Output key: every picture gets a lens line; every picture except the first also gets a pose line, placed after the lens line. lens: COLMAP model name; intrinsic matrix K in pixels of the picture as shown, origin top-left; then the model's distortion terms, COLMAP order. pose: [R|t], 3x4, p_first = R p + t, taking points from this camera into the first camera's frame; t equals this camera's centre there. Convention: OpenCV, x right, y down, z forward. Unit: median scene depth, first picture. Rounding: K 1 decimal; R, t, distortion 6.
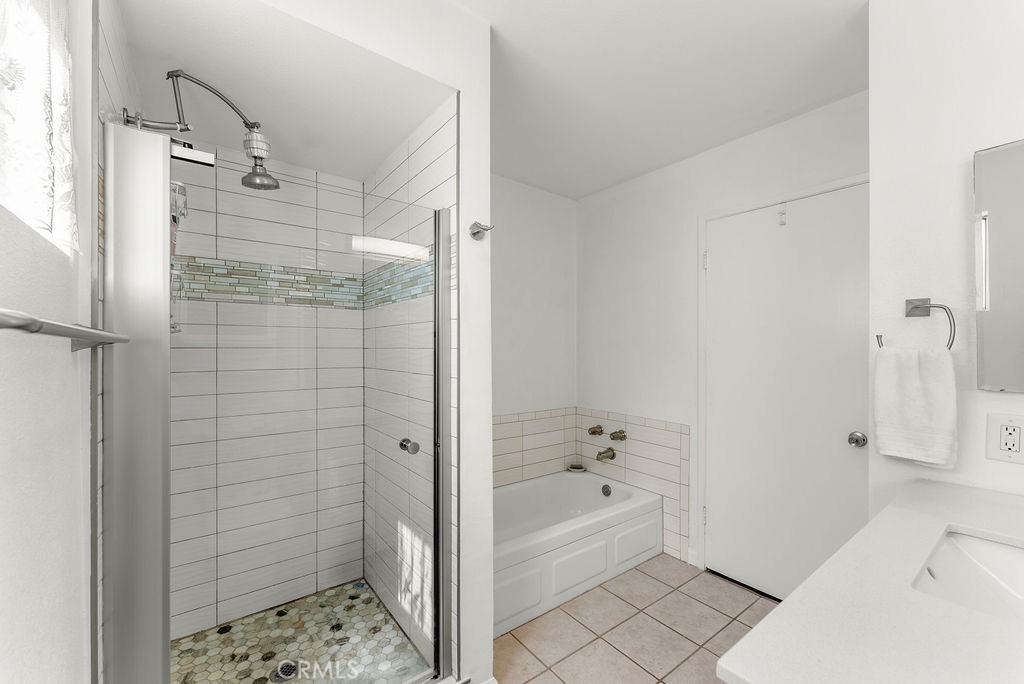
lens RADIAL K [[409.7, 0, 510.5], [0, 409.7, 352.5], [0, 0, 1]] dist [-0.000514, -0.000110]
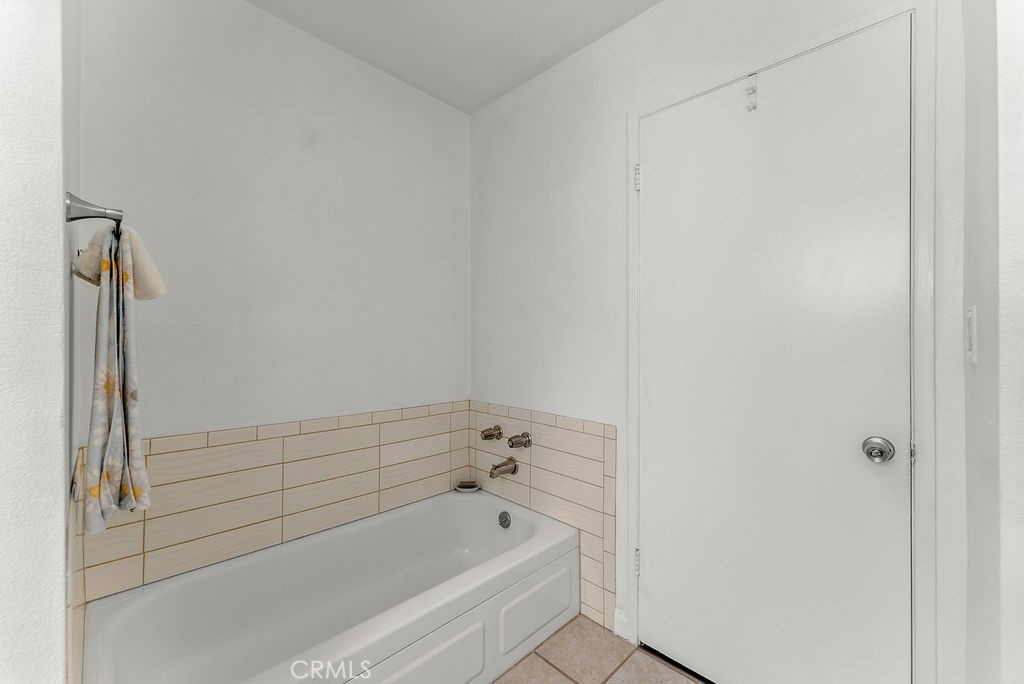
lens RADIAL K [[409.0, 0, 512.0], [0, 409.0, 342.0], [0, 0, 1]] dist [0.001287, 0.000208]
pose [[0.991156, -0.001035, 0.132700, 0.158499], [0.001474, 0.999994, -0.003211, 0.038039], [-0.132696, 0.003378, 0.991151, 0.316842]]
